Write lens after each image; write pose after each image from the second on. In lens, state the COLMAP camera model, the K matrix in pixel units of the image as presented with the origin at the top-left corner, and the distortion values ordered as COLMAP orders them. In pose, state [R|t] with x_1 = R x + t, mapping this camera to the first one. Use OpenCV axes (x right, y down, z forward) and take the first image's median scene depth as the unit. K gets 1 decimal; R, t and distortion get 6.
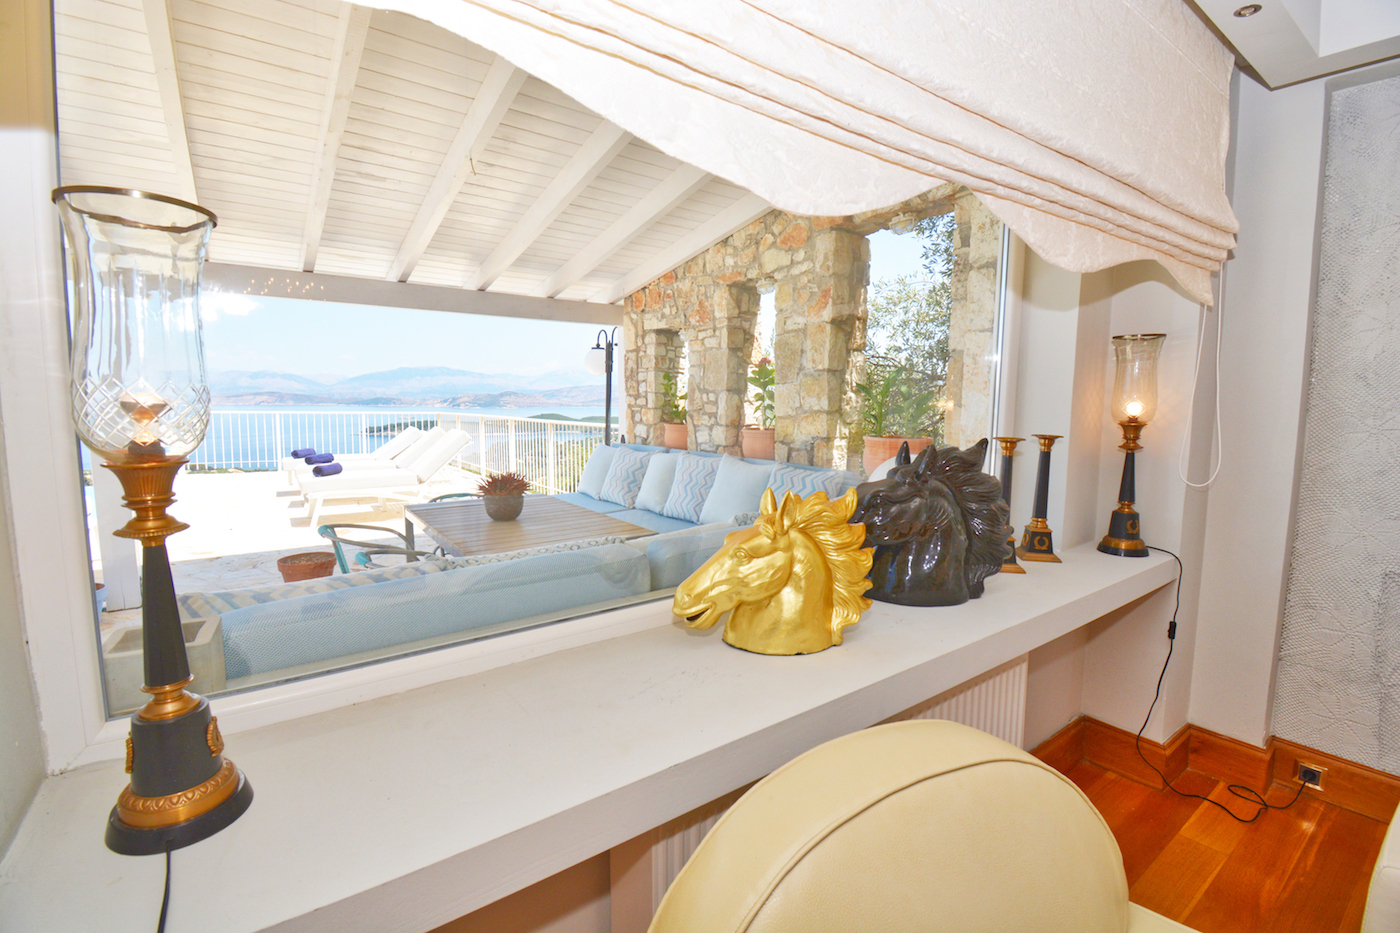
lens RADIAL K [[620.4, 0, 699.4], [0, 620.4, 462.4], [0, 0, 1]] dist [0.008836, -0.019053]
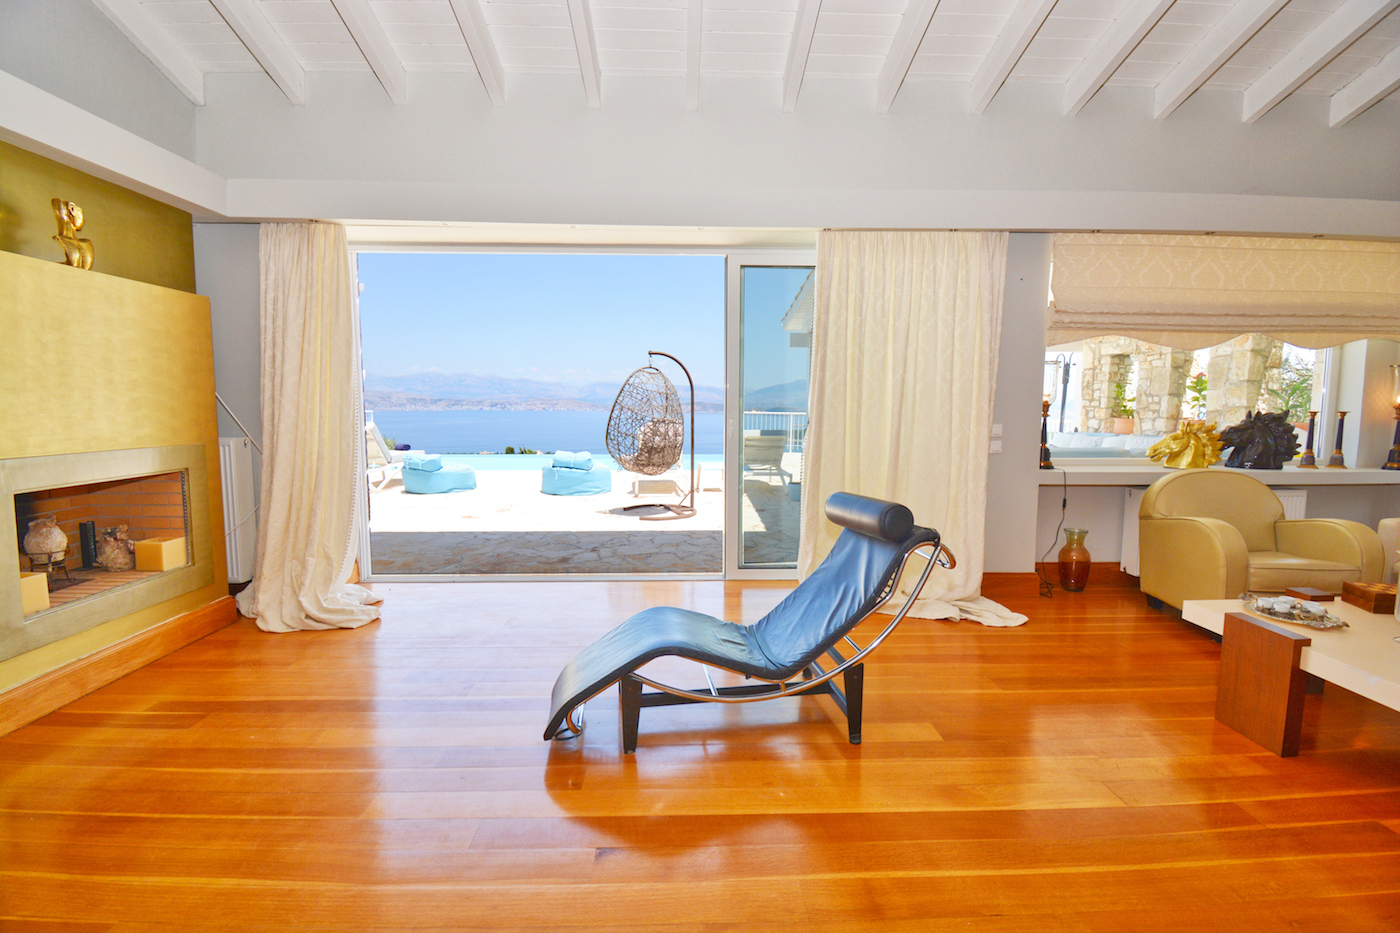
lens RADIAL K [[620.4, 0, 702.0], [0, 620.4, 465.8], [0, 0, 1]] dist [0.008836, -0.019053]
pose [[0.828823, 0.046352, -0.557587, -0.044229], [-0.052503, 0.998608, 0.004970, 0.100240], [0.557041, 0.025155, 0.830104, -0.808612]]
